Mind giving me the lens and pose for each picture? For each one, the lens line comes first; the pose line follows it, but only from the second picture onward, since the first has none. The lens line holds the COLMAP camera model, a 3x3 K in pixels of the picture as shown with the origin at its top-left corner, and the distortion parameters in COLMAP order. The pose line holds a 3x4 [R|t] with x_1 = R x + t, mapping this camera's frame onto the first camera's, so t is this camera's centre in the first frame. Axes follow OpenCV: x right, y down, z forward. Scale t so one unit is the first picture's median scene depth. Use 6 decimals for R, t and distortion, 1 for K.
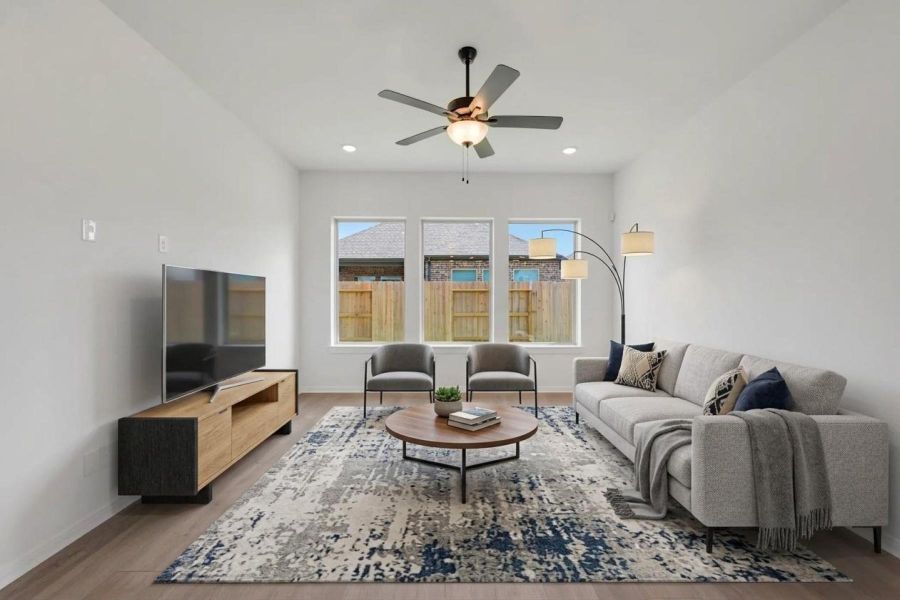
lens RADIAL K [[359.1, 0, 454.8], [0, 359.1, 292.3], [0, 0, 1]] dist [-0.003267, 0.000970]
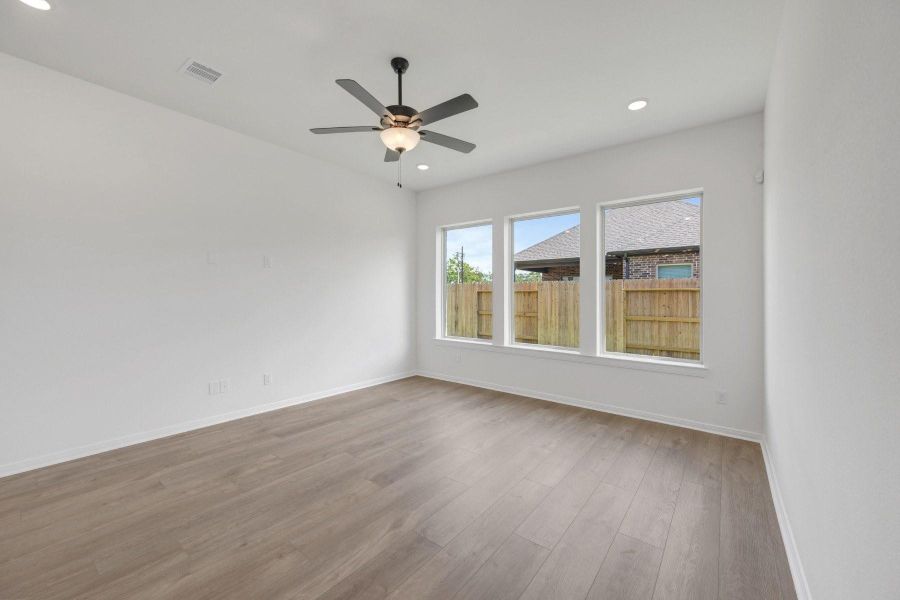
lens RADIAL K [[359.1, 0, 448.8], [0, 359.1, 300.9], [0, 0, 1]] dist [-0.003267, 0.000970]
pose [[0.778562, 0.013226, -0.627428, 0.207429], [-0.000591, 0.999793, 0.020342, 0.003809], [0.627567, -0.015467, 0.778409, 0.059604]]
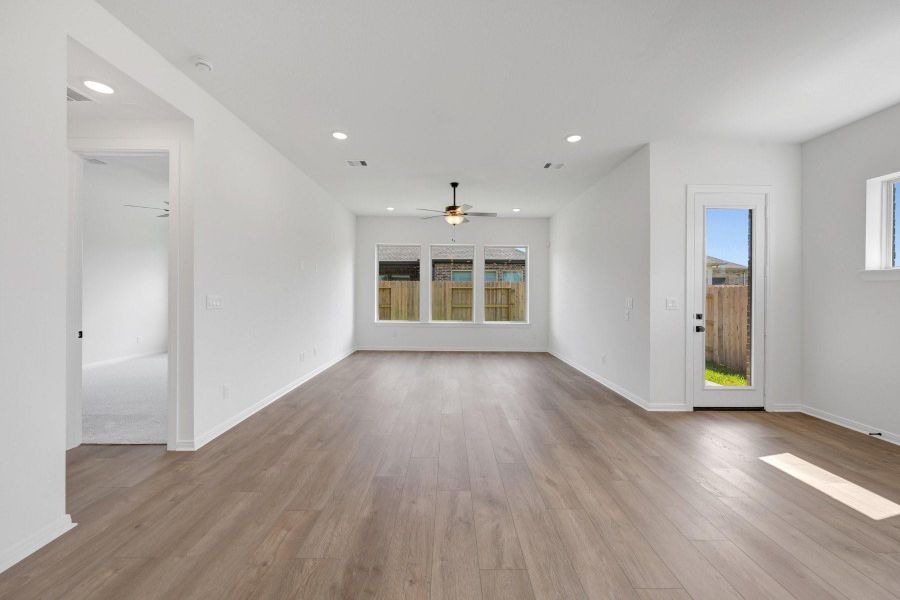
lens RADIAL K [[359.1, 0, 453.5], [0, 359.1, 294.6], [0, 0, 1]] dist [-0.003267, 0.000970]
pose [[0.999941, 0.005285, -0.009539, 0.013695], [-0.005153, 0.999891, 0.013831, 0.001124], [0.009611, -0.013781, 0.999859, -0.332957]]
